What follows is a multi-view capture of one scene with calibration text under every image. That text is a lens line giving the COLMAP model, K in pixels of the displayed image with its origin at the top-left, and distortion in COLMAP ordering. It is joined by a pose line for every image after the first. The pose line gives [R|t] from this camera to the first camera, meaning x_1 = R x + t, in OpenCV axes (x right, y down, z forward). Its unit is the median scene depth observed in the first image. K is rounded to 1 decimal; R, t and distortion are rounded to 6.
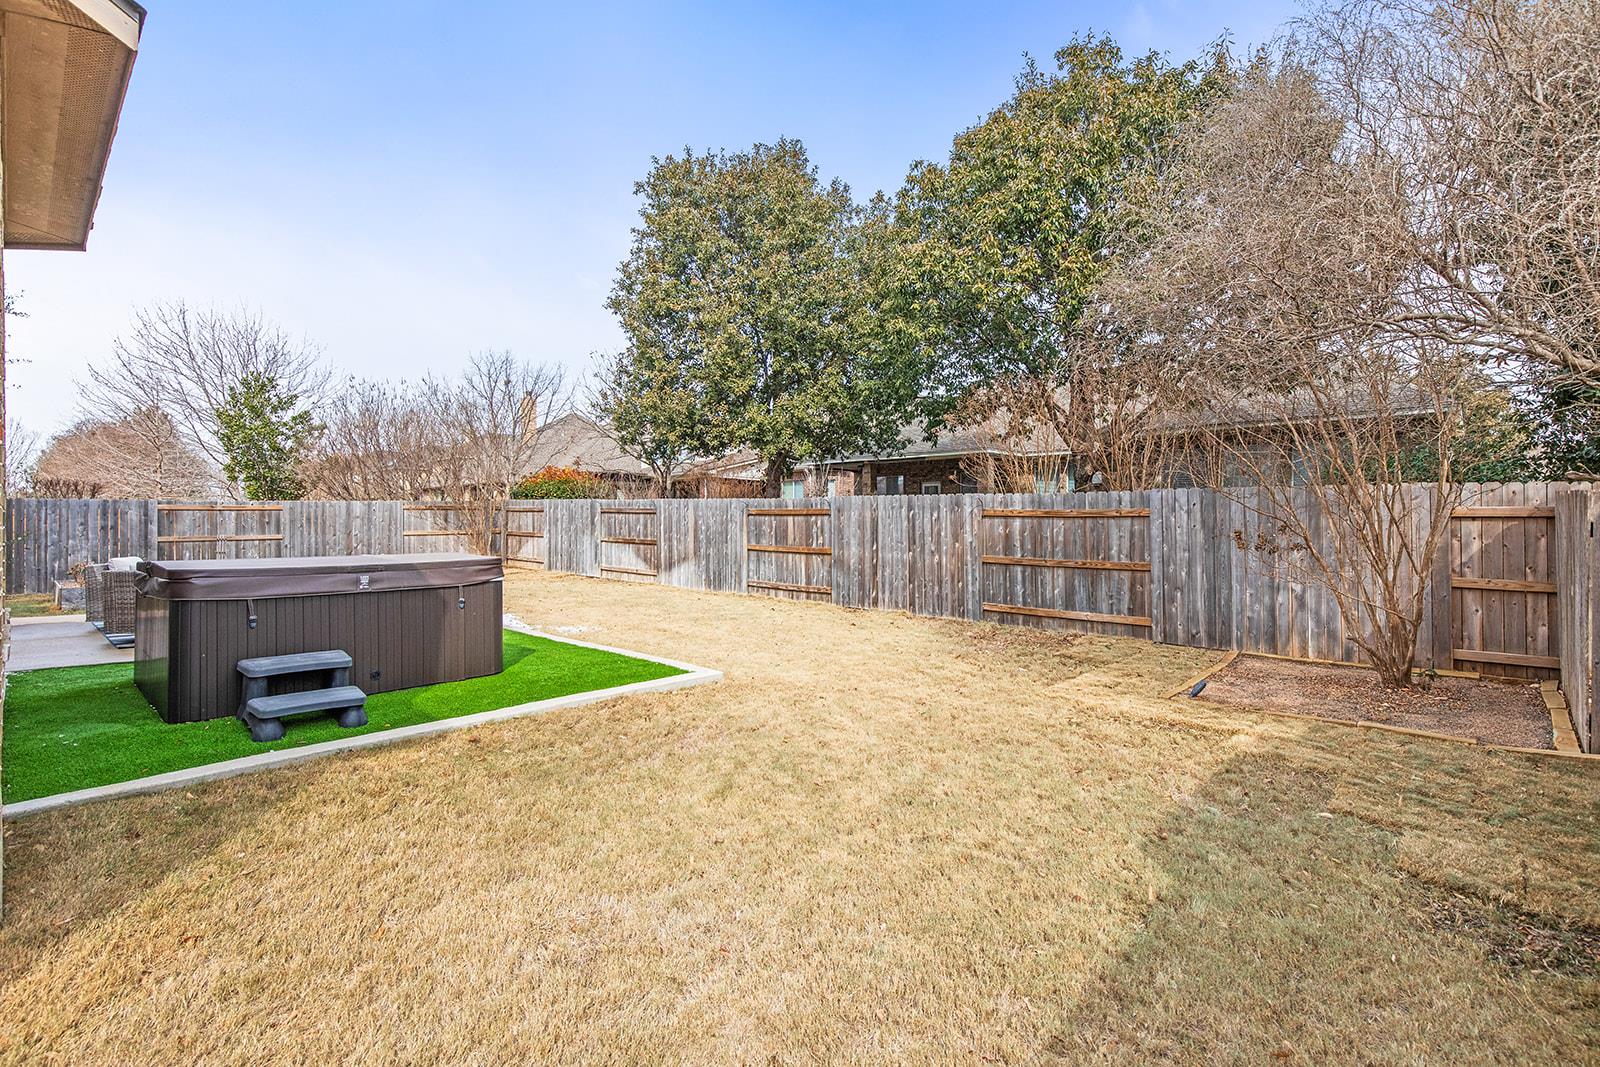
lens RADIAL K [[755.4, 0, 823.7], [0, 755.4, 516.1], [0, 0, 1]] dist [0.000751, -0.000409]
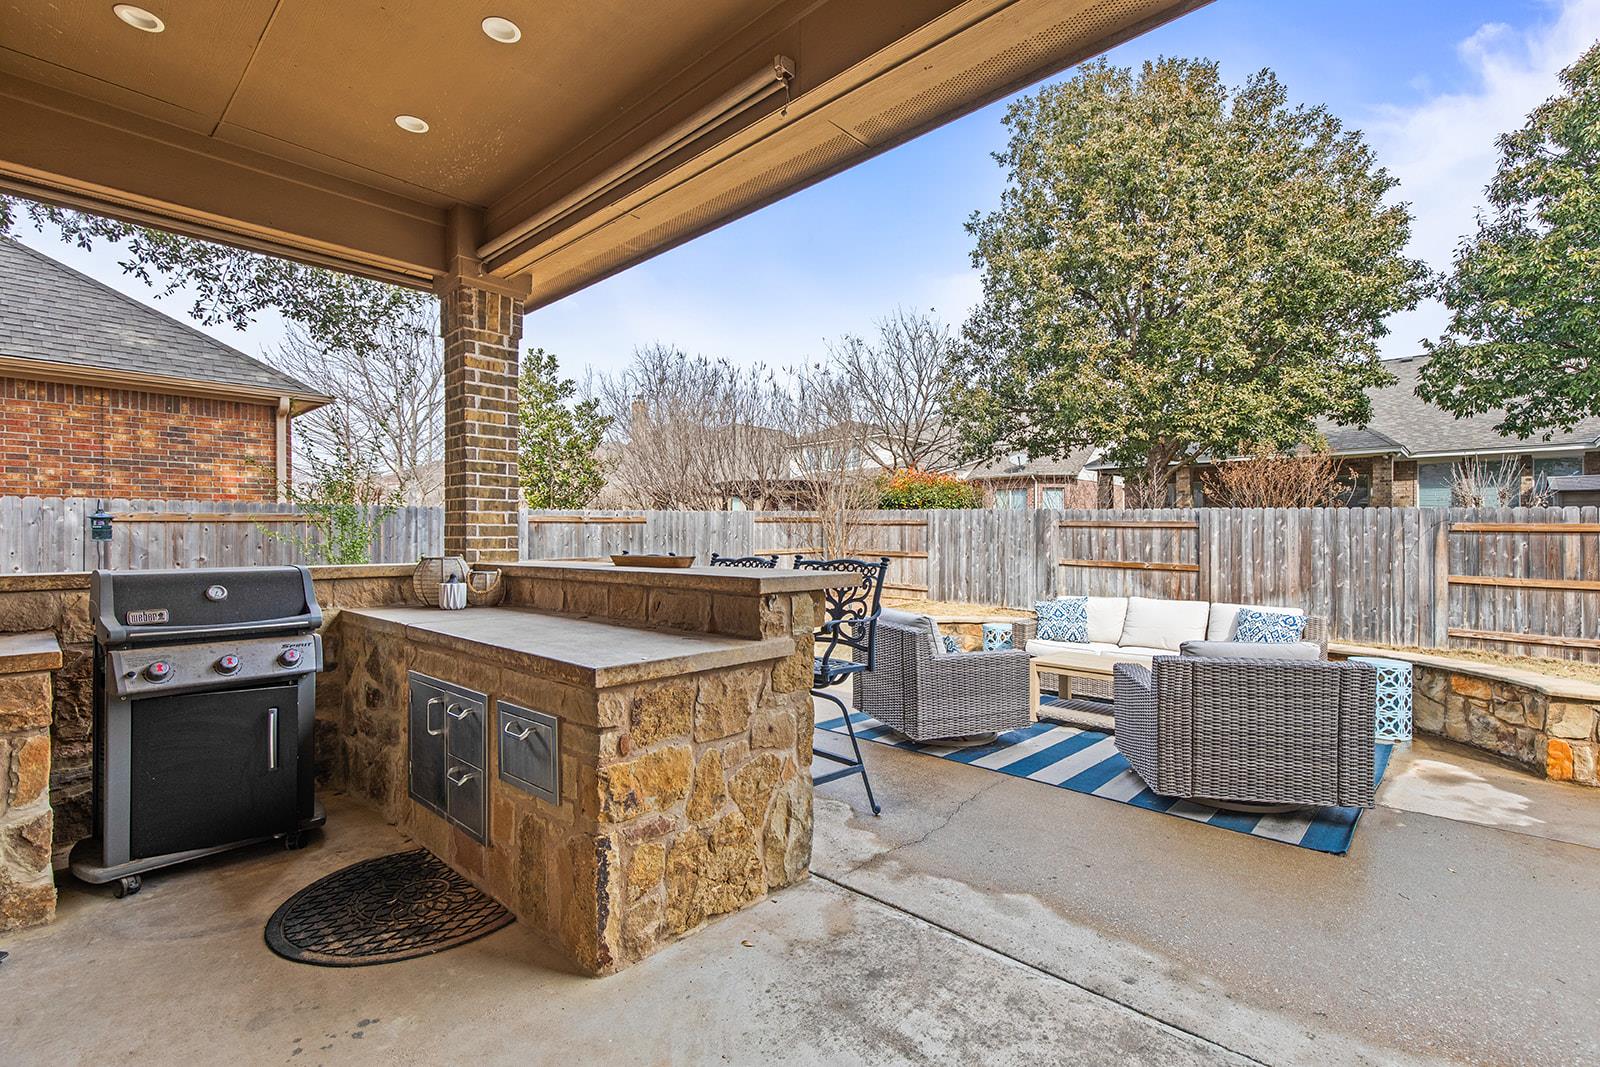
lens RADIAL K [[747.3, 0, 800.0], [0, 747.3, 533.5], [0, 0, 1]] dist [0.004055, -0.000522]
pose [[0.999568, 0.002085, -0.029325, -0.548577], [-0.001829, 0.999960, 0.008731, -0.004071], [0.029343, -0.008673, 0.999532, 0.261578]]
